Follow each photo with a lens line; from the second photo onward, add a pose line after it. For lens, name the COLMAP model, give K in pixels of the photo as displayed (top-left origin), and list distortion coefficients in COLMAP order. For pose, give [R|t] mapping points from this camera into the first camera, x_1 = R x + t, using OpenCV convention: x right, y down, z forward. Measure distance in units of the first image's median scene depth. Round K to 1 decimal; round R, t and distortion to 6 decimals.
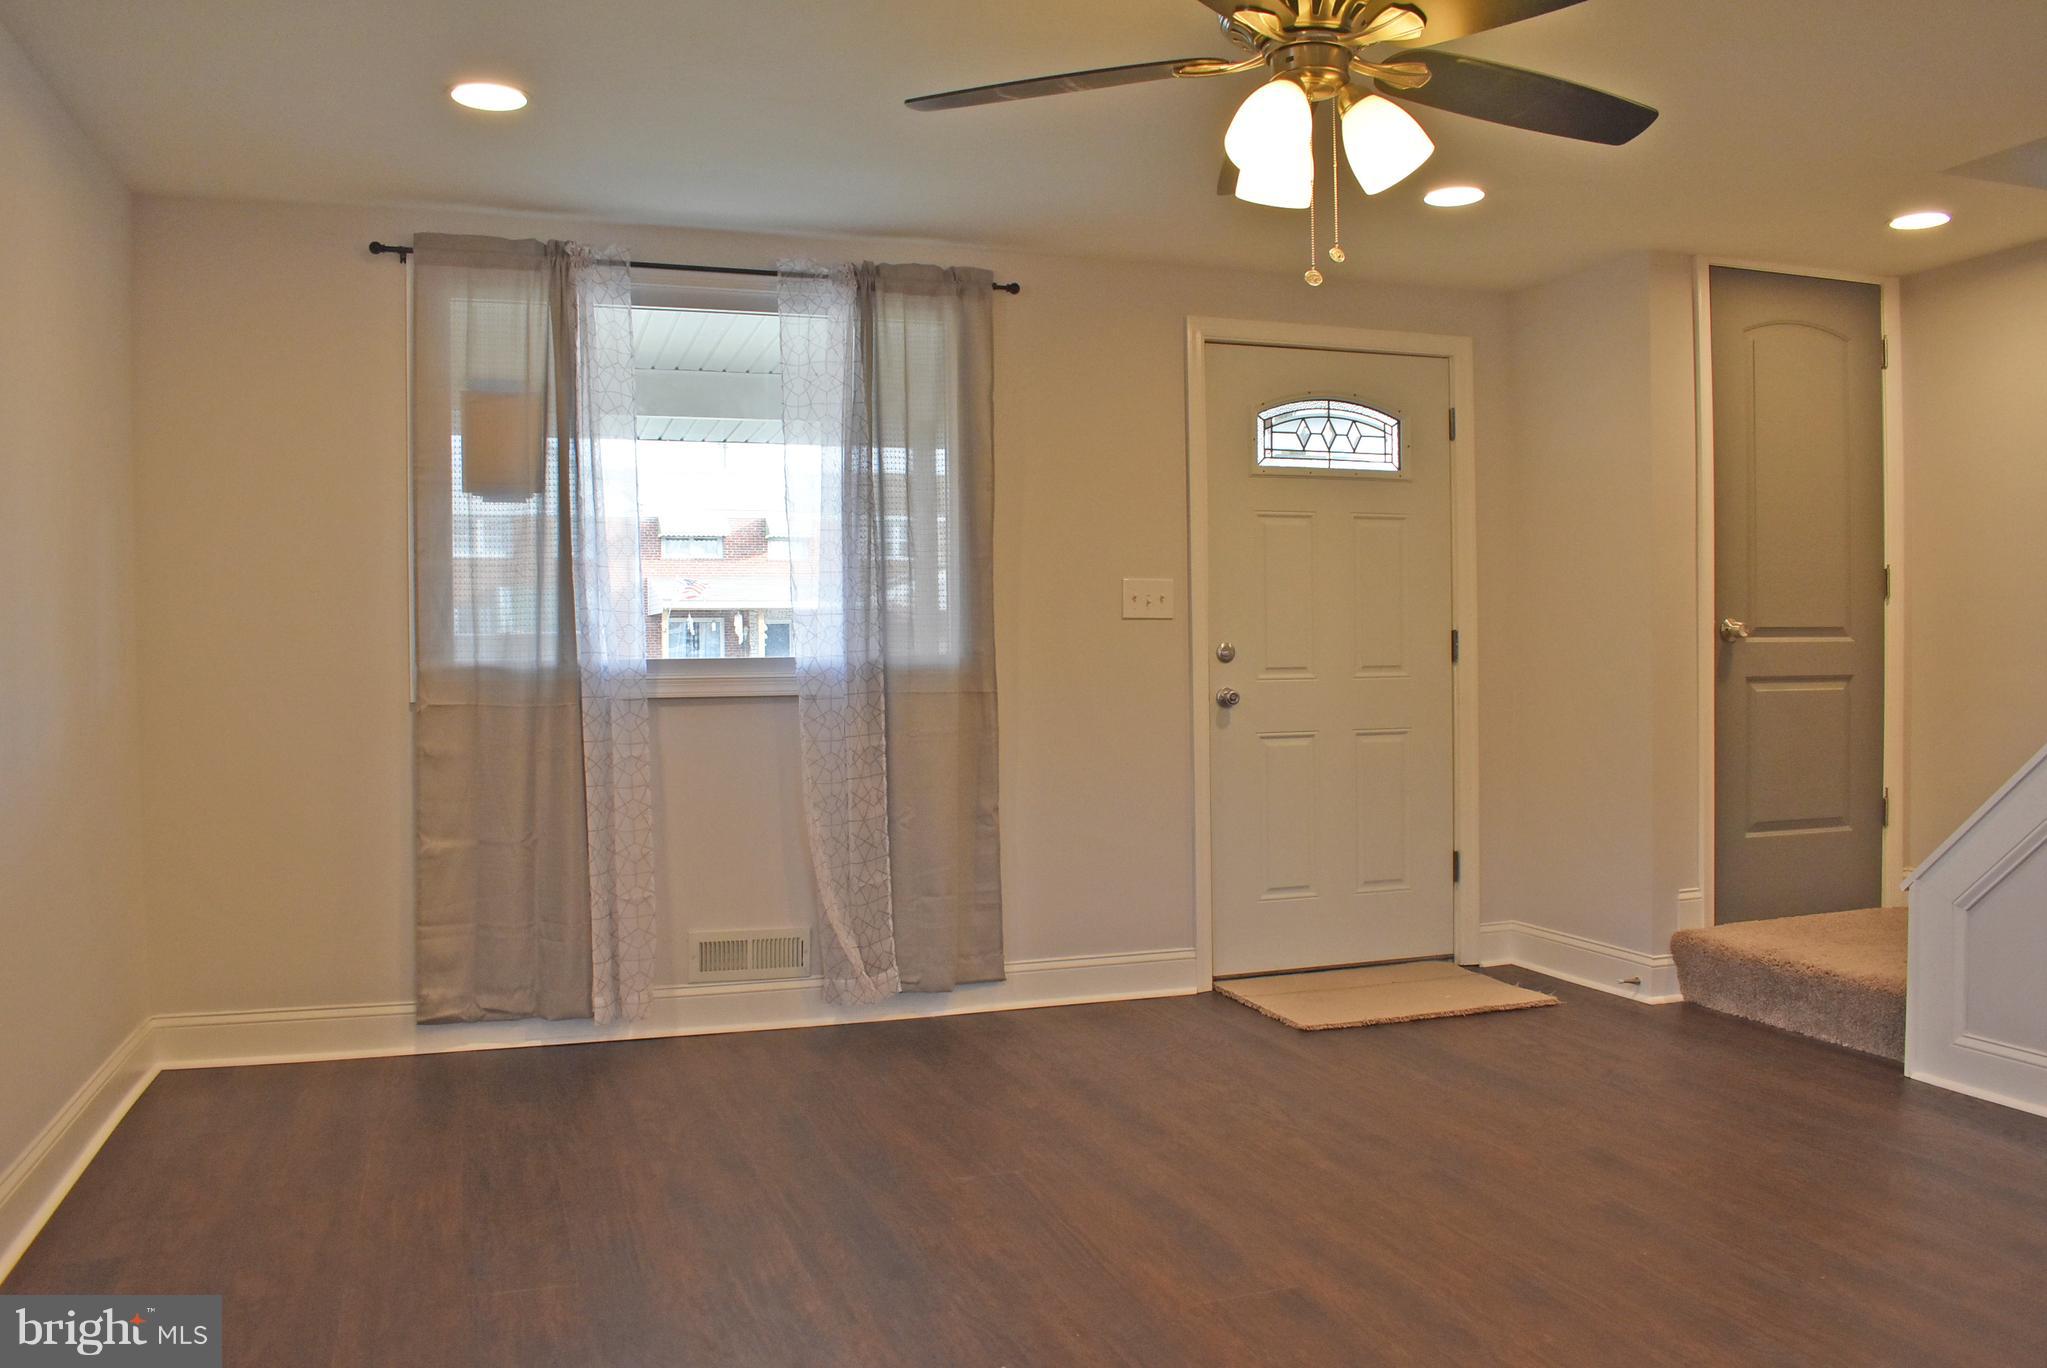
lens RADIAL K [[1604.6, 0, 1044.5], [0, 1604.6, 695.1], [0, 0, 1]] dist [-0.100366, 0.021992]
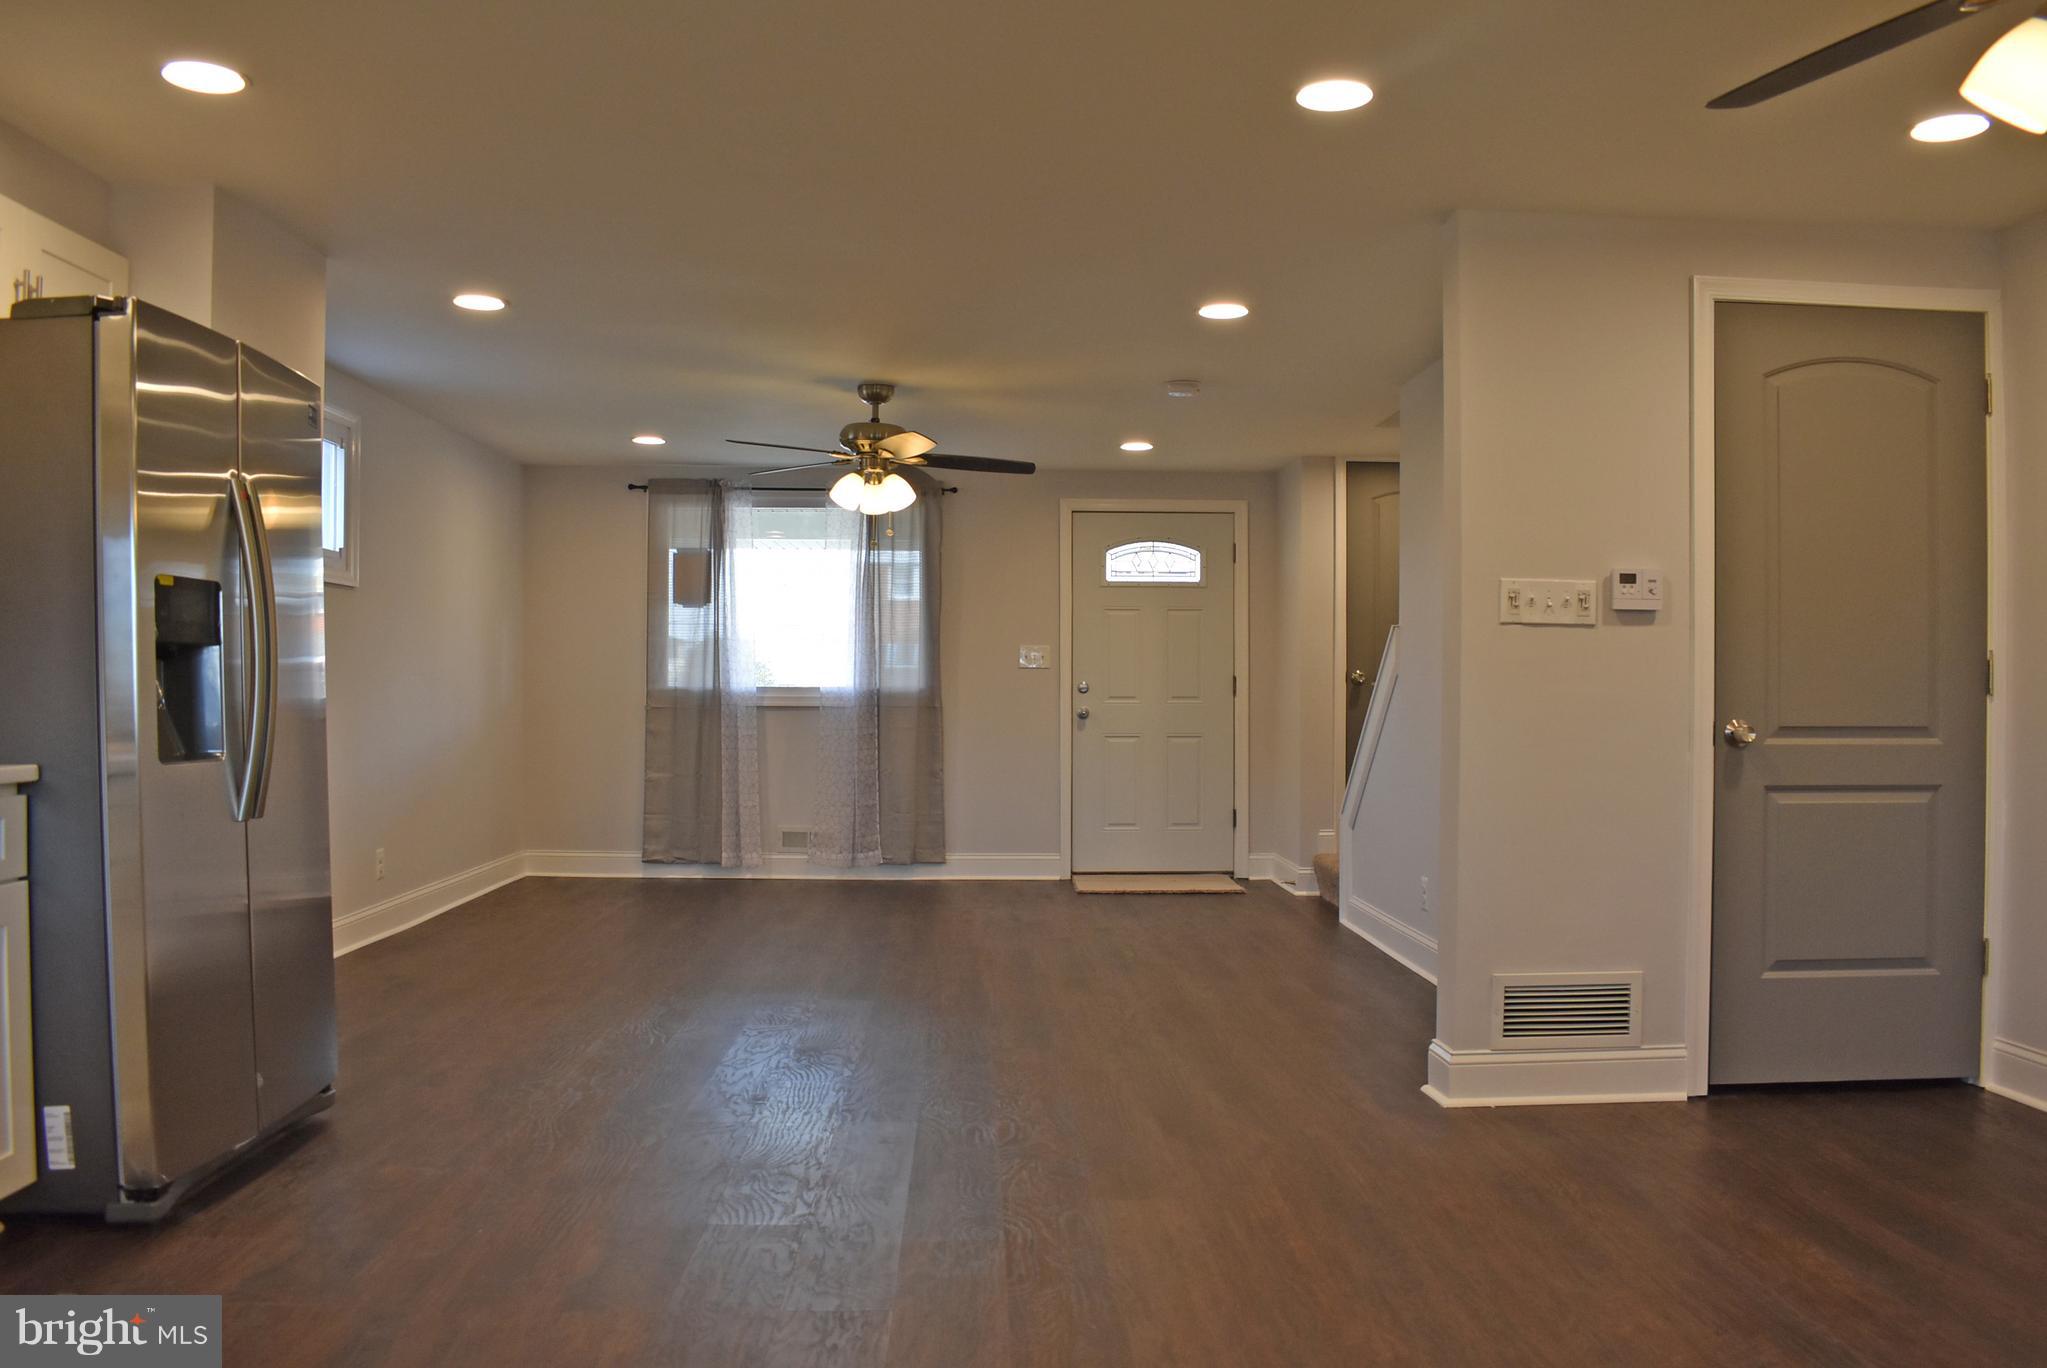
lens RADIAL K [[1604.6, 0, 1036.4], [0, 1604.6, 699.3], [0, 0, 1]] dist [-0.100366, 0.021992]
pose [[0.956056, 0.015182, -0.292790, 0.643268], [-0.021521, 0.999598, -0.018439, 0.021868], [0.292393, 0.023930, 0.955999, -0.776665]]
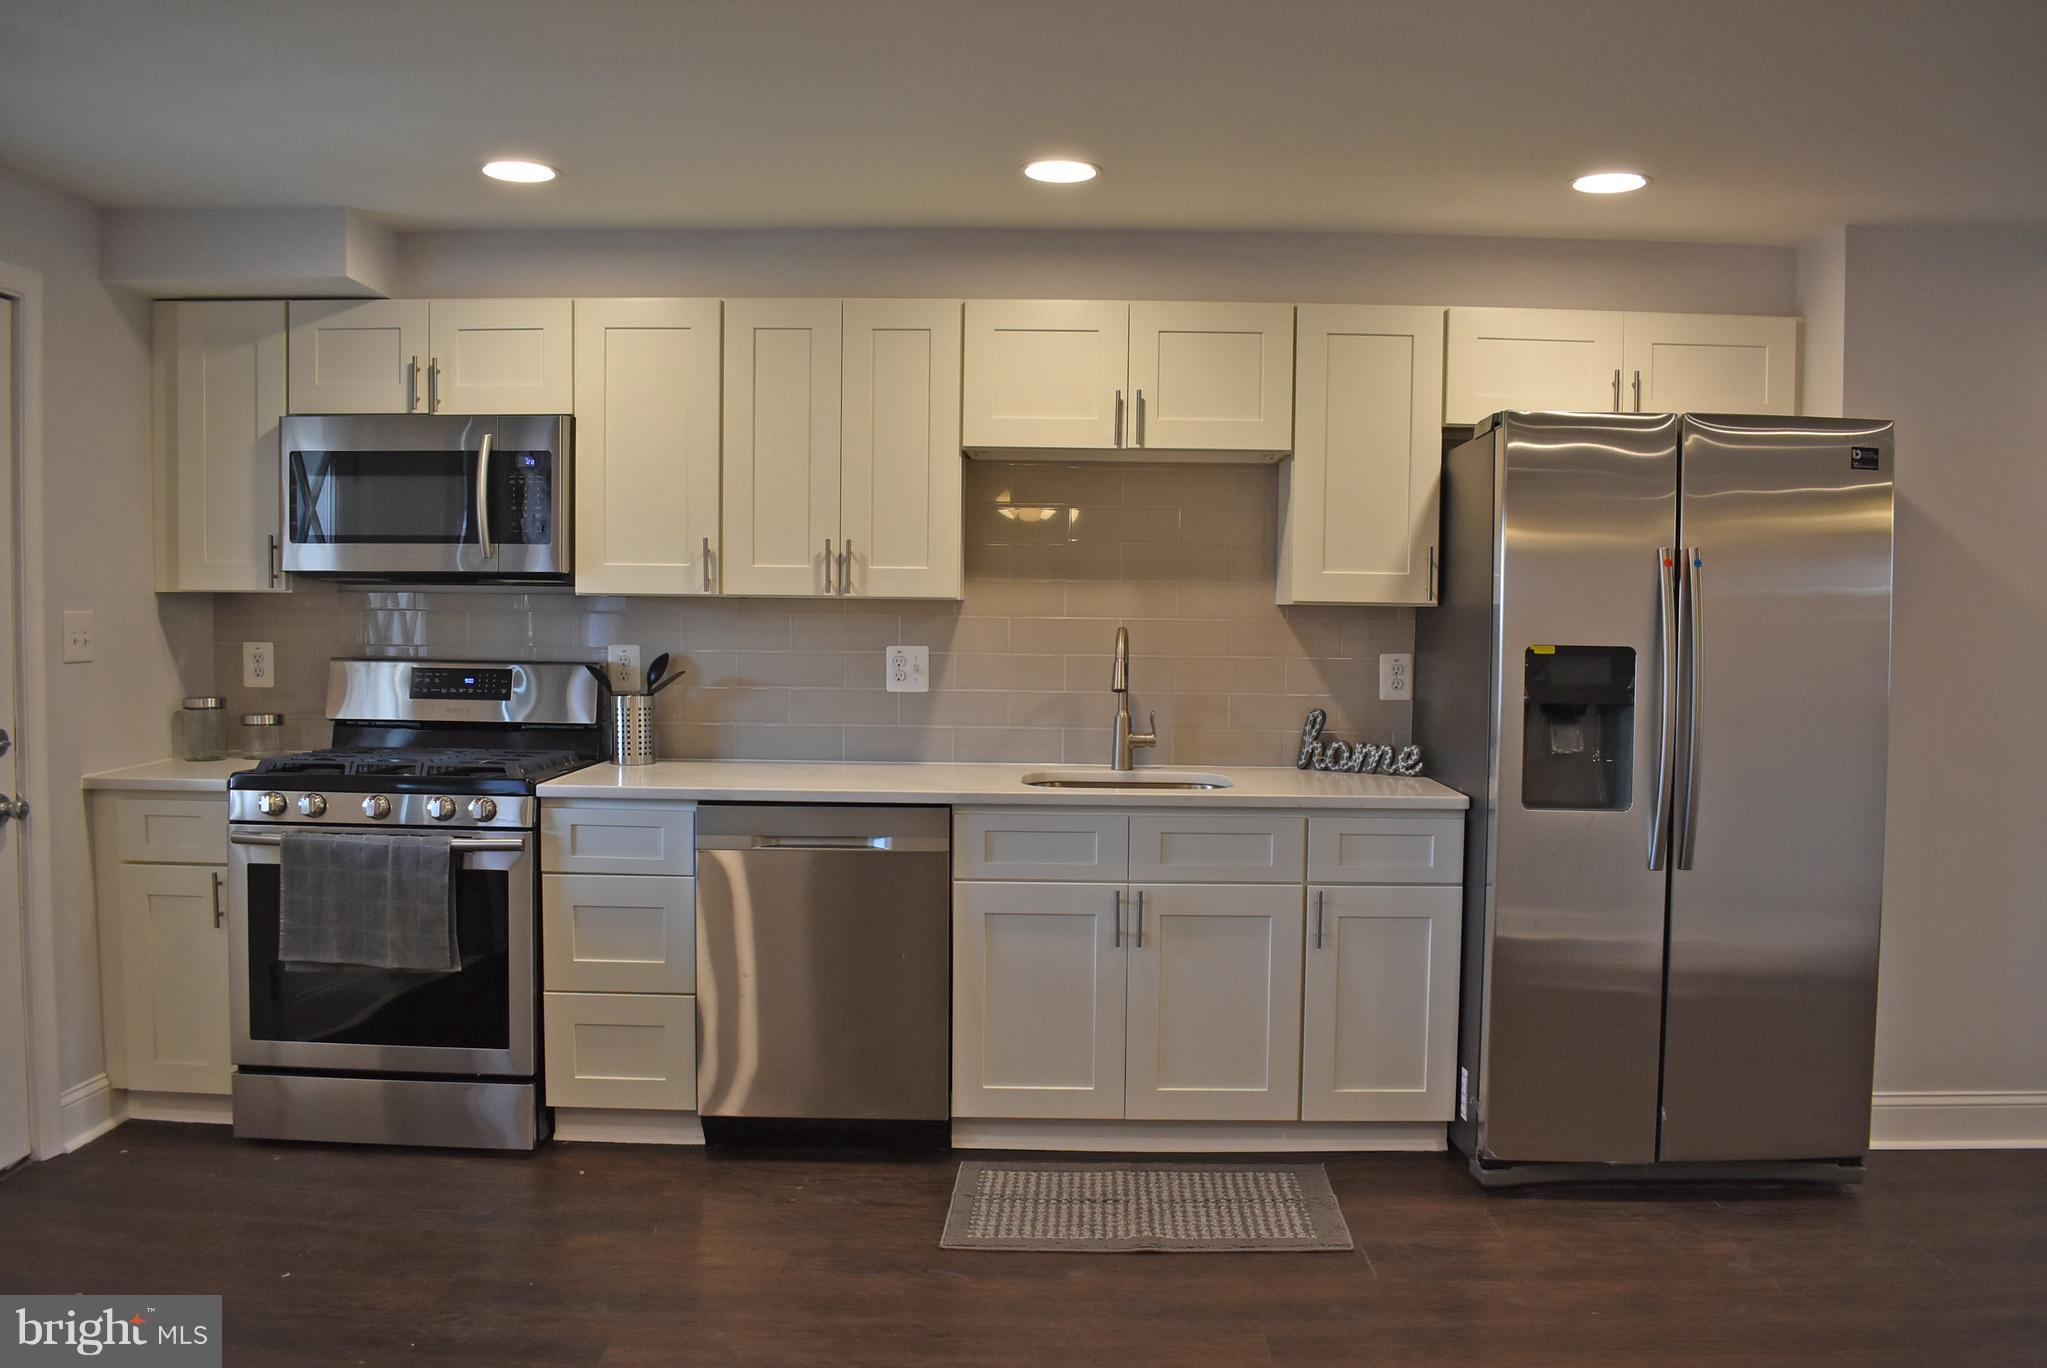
lens RADIAL K [[1604.6, 0, 1030.7], [0, 1604.6, 680.4], [0, 0, 1]] dist [-0.100366, 0.021992]
pose [[-0.346392, 0.054797, -0.936488, 0.909219], [-0.033143, 0.996954, 0.070595, -0.064415], [0.937504, 0.055492, -0.343520, -0.223096]]
